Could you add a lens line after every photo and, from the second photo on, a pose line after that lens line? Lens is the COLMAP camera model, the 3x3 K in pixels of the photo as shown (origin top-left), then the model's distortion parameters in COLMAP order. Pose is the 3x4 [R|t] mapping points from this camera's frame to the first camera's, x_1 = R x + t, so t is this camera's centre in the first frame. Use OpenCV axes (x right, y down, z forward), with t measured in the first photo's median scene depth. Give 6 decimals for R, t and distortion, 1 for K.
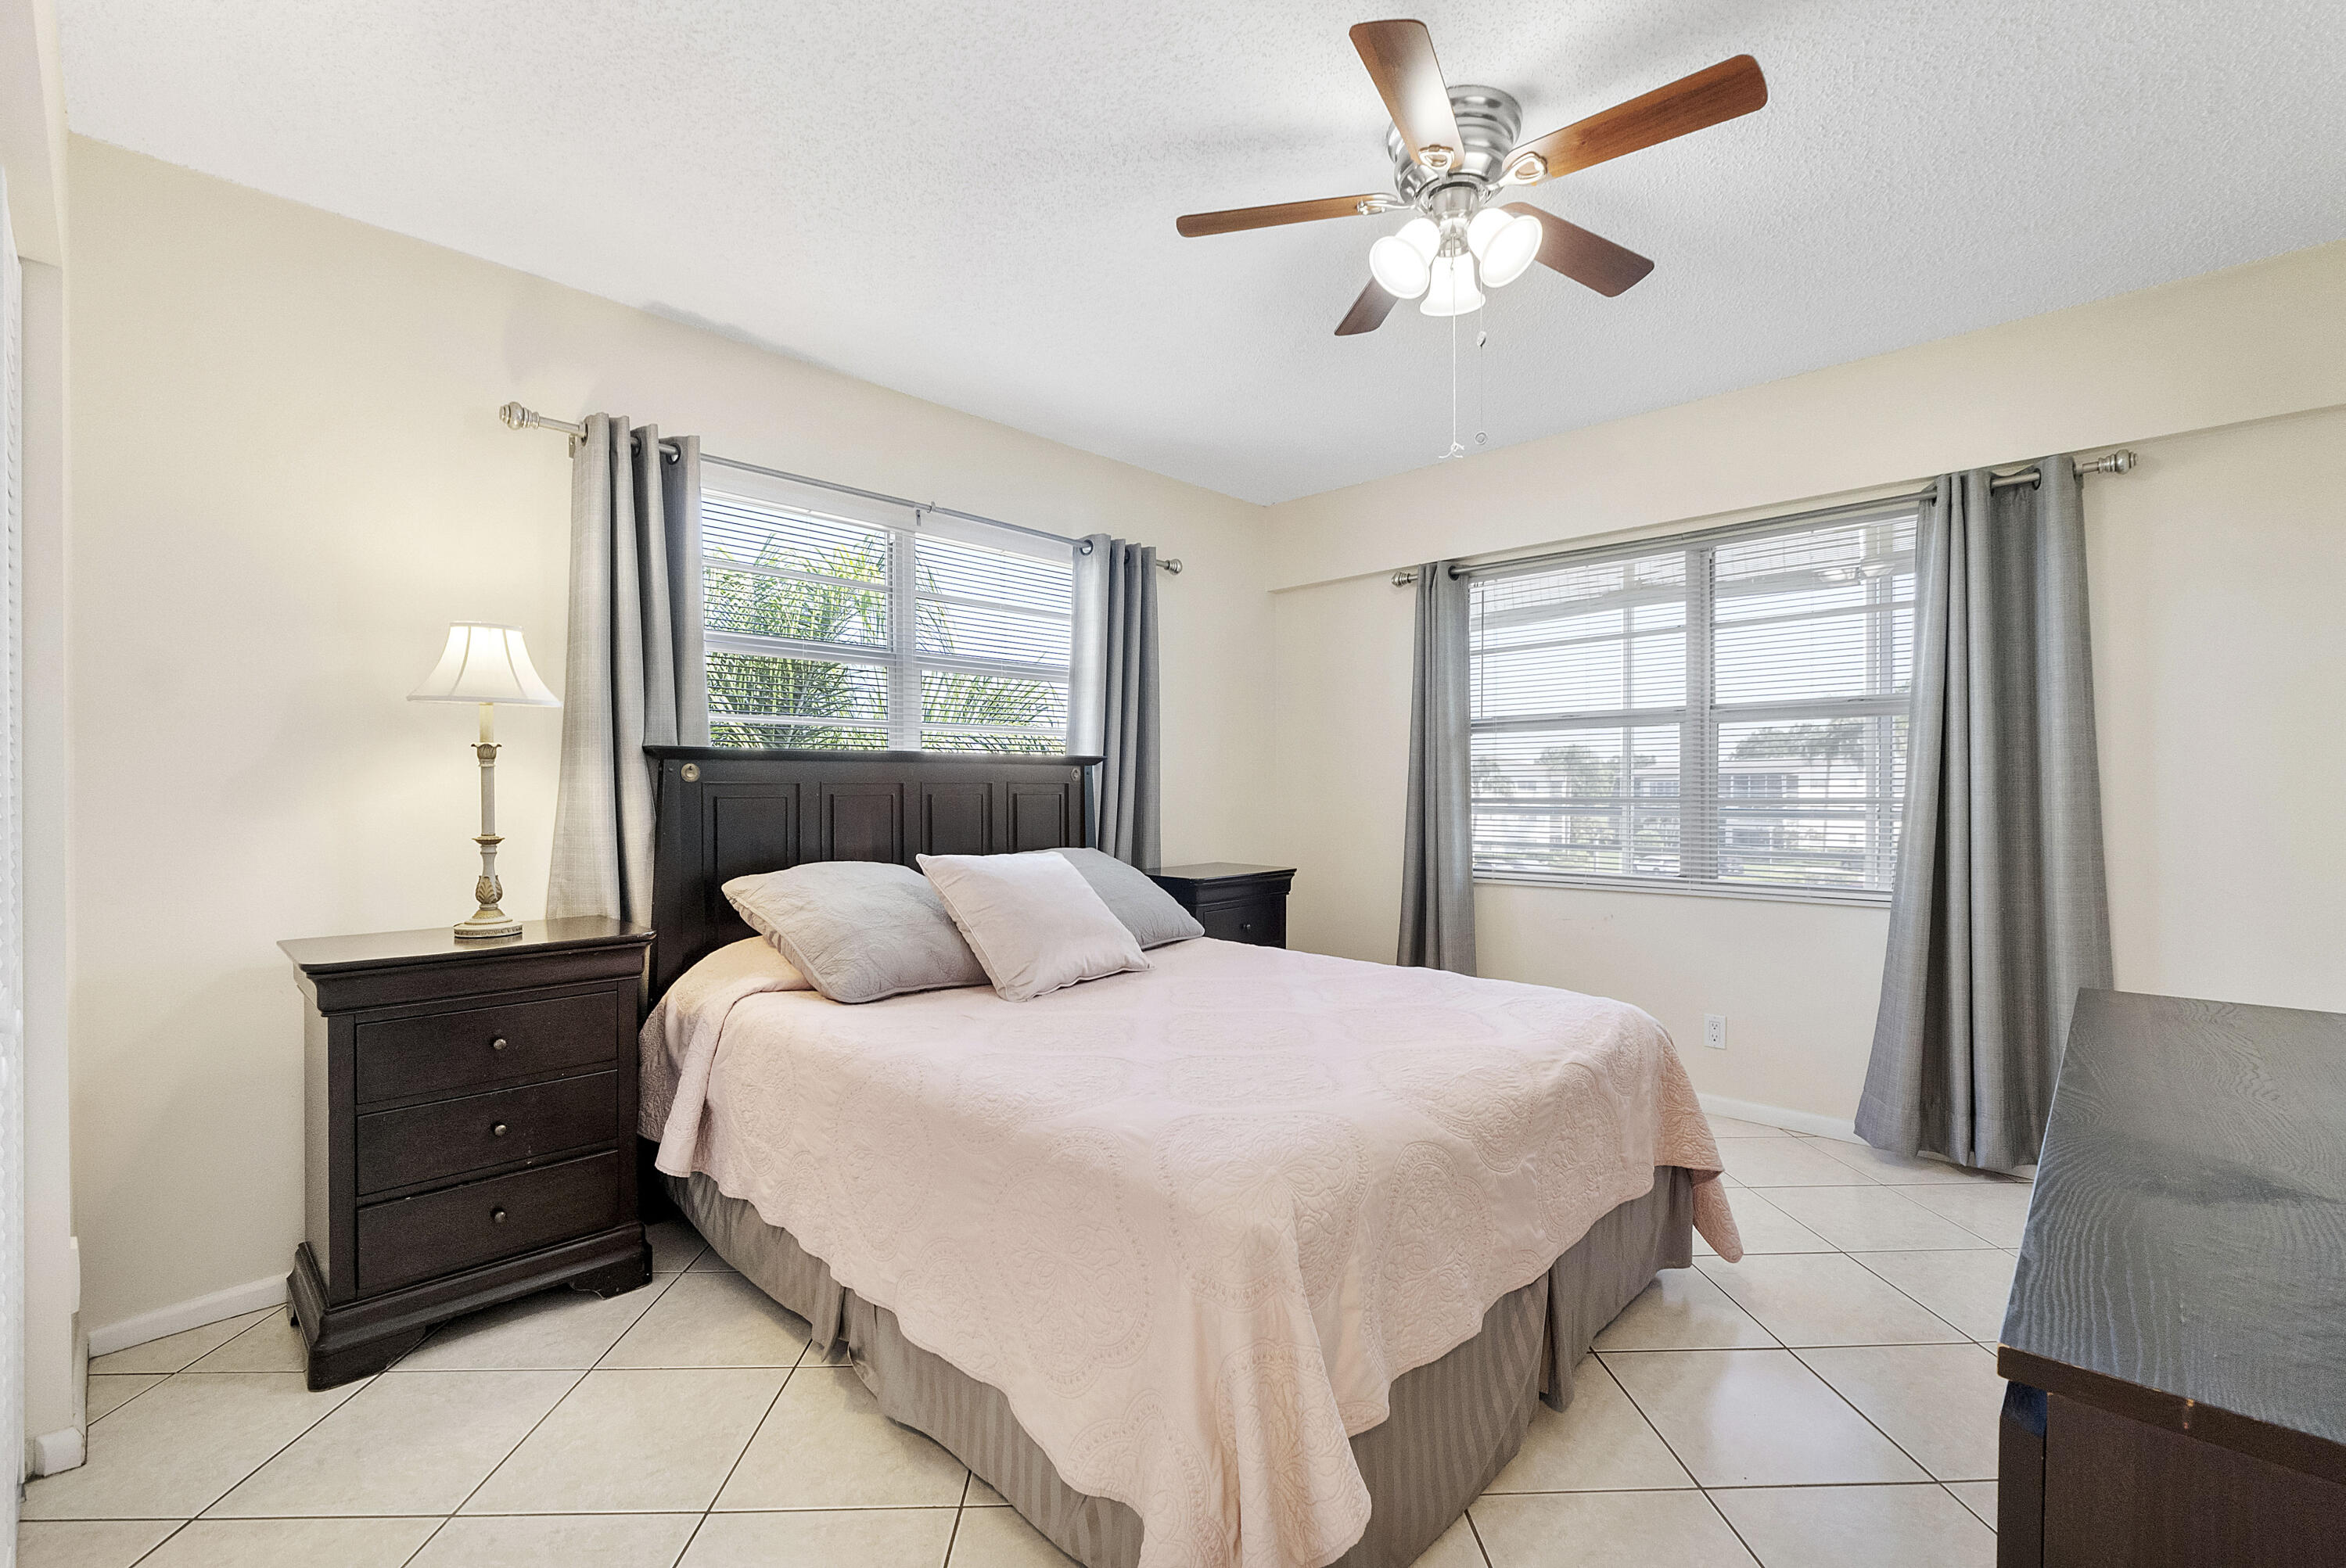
lens RADIAL K [[1008.0, 0, 1166.4], [0, 1008.0, 786.9], [0, 0, 1]] dist [0.002037, 0.000152]
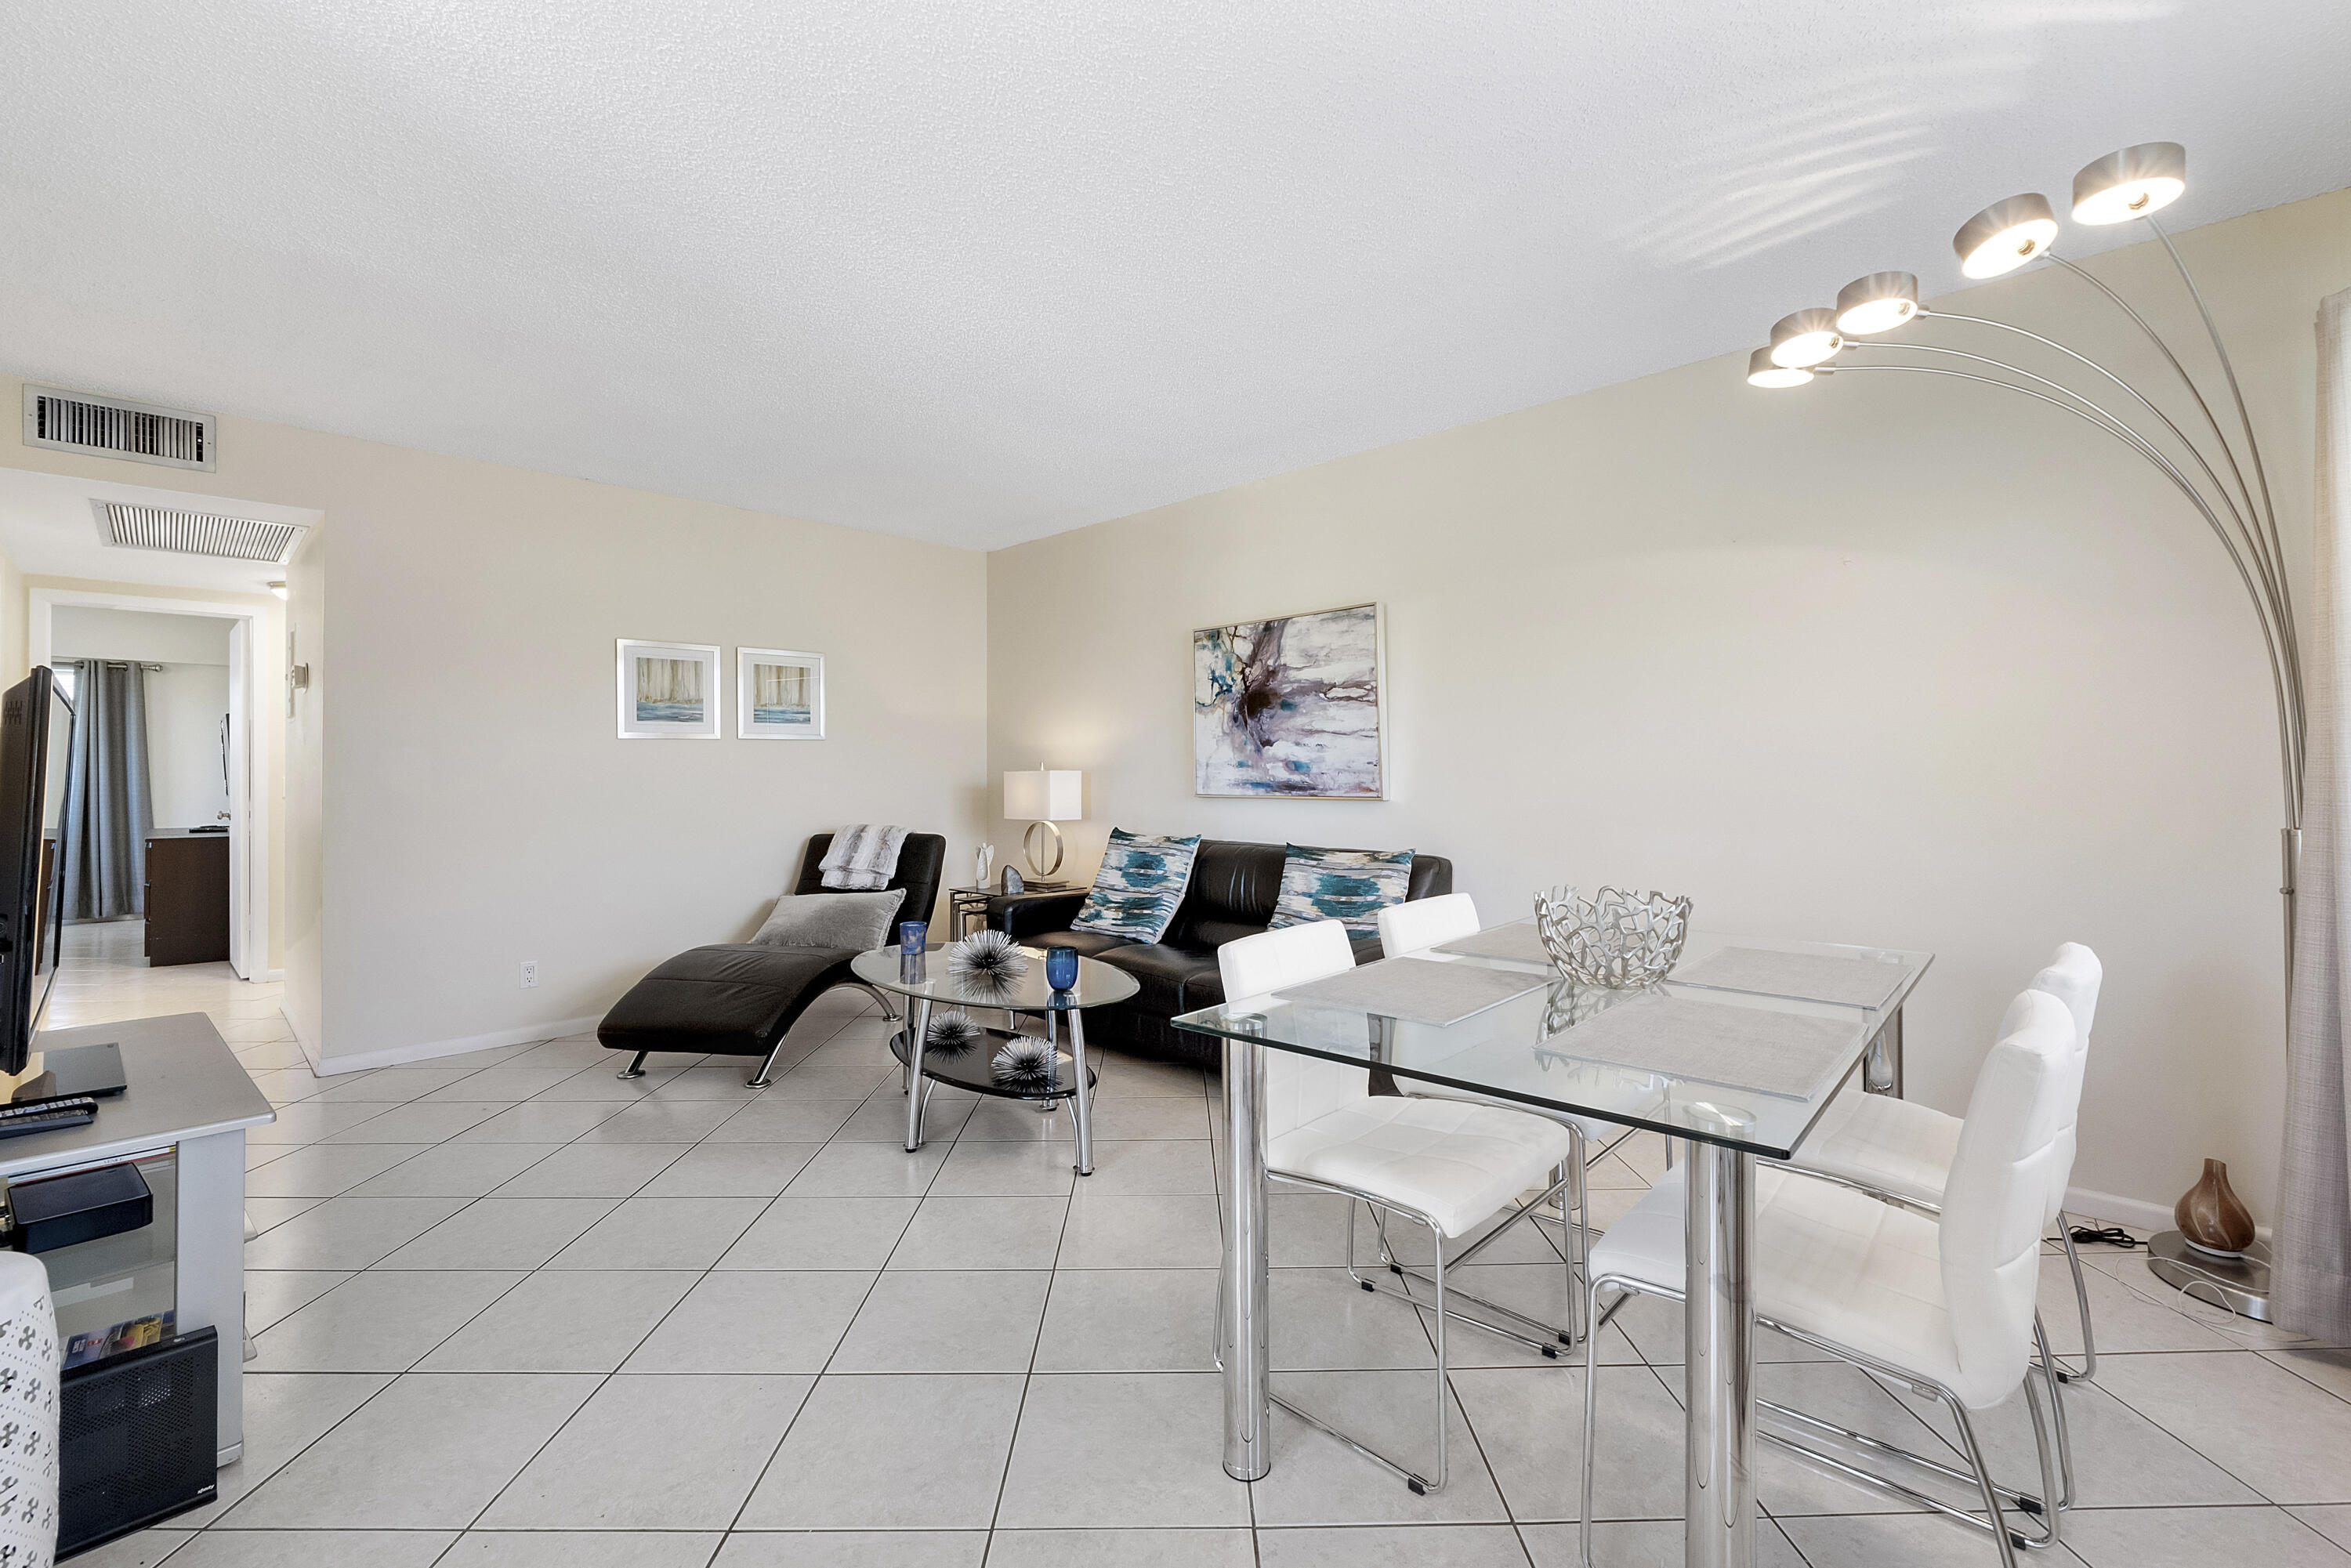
lens RADIAL K [[999.6, 0, 1168.9], [0, 999.6, 782.3], [0, 0, 1]] dist [-0.002025, -0.000298]
pose [[0.040377, -0.004036, 0.999176, -1.759231], [-0.004776, 0.999980, 0.004232, -0.016368], [-0.999173, -0.004943, 0.040357, -1.973288]]
